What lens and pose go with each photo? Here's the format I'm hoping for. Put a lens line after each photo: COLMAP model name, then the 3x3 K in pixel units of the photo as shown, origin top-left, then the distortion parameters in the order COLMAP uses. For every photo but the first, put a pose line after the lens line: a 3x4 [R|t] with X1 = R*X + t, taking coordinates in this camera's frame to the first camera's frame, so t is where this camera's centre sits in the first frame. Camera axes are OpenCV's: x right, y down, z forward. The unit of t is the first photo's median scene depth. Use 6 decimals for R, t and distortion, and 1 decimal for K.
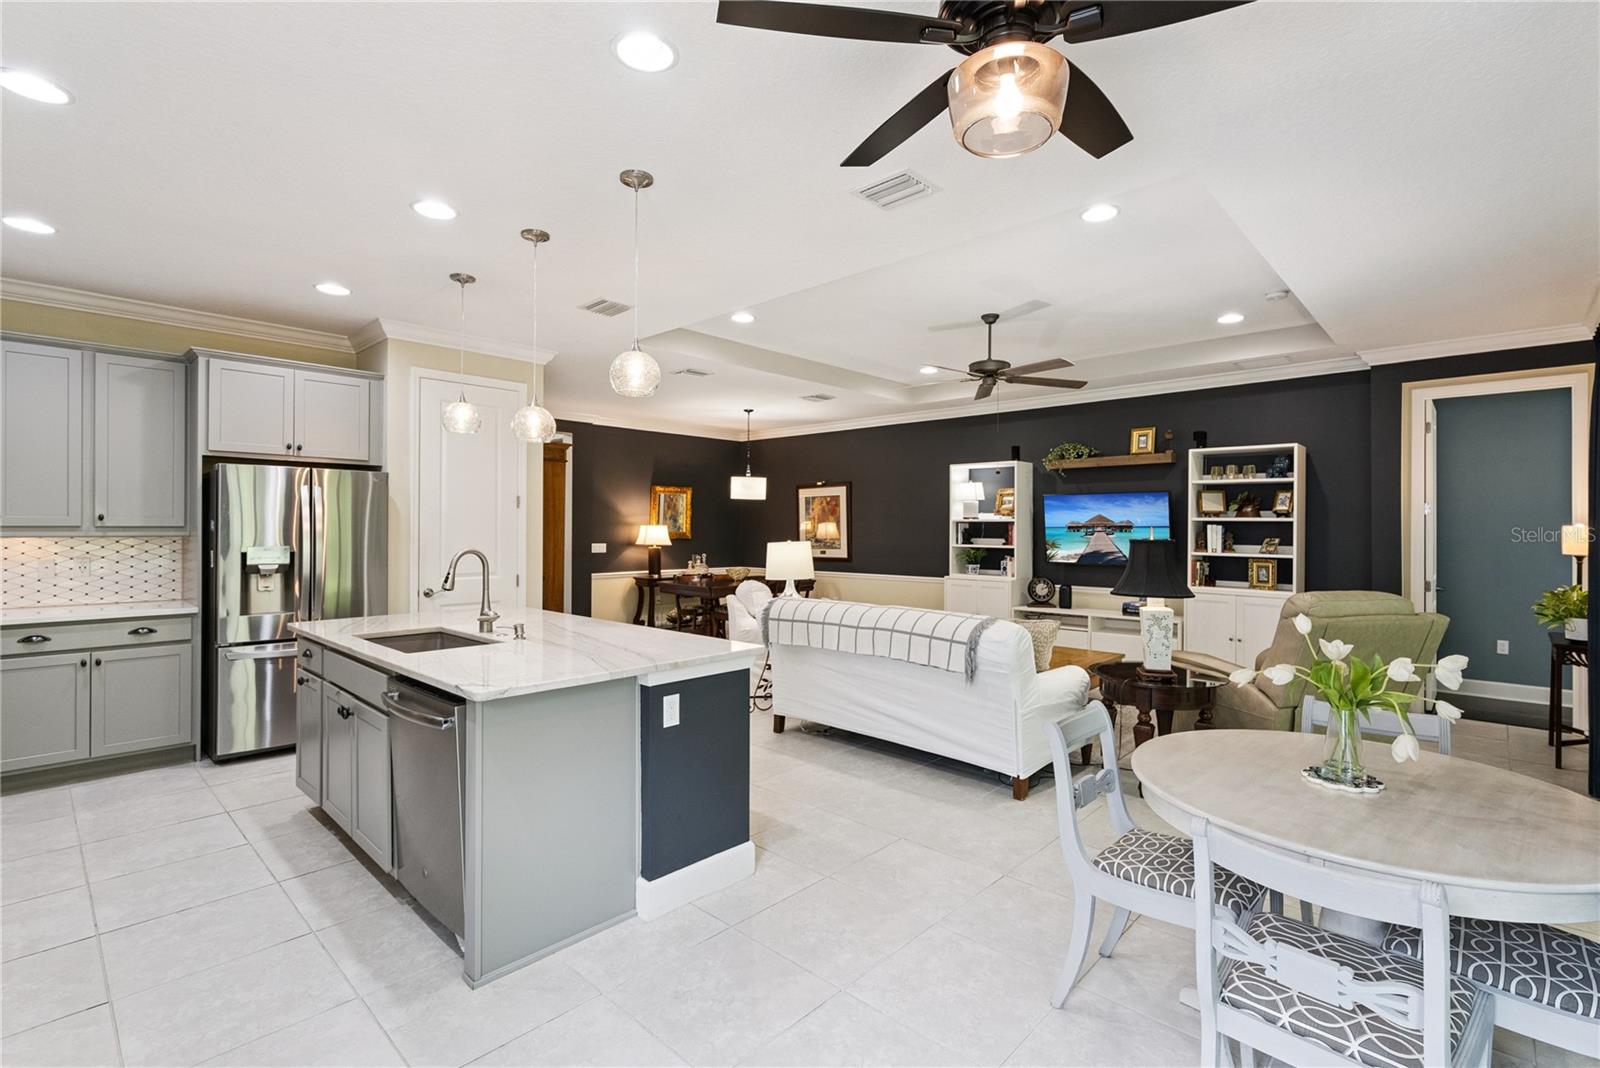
lens RADIAL K [[734.8, 0, 805.9], [0, 734.8, 521.2], [0, 0, 1]] dist [-0.004613, 0.003897]
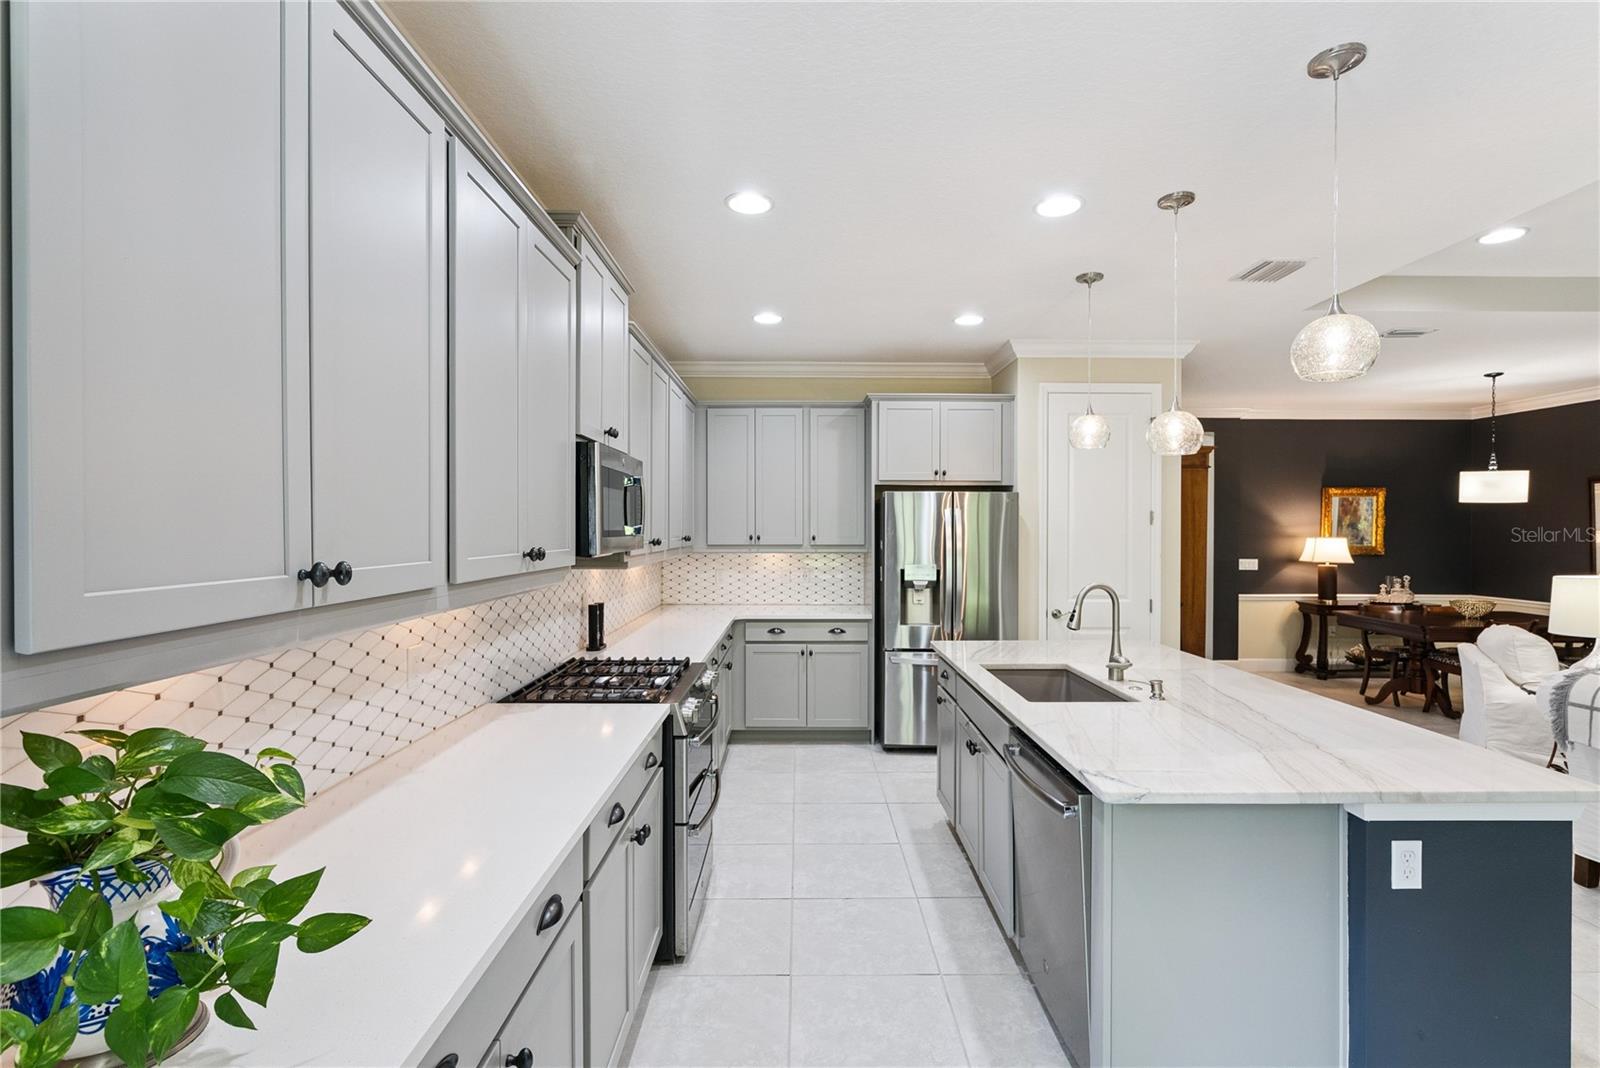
lens RADIAL K [[734.8, 0, 797.7], [0, 734.8, 533.1], [0, 0, 1]] dist [-0.004613, 0.003897]
pose [[0.682756, 0.002612, -0.730641, -0.047462], [0.004460, 0.999960, 0.007742, -0.023003], [0.730632, -0.008544, 0.682718, 0.107808]]
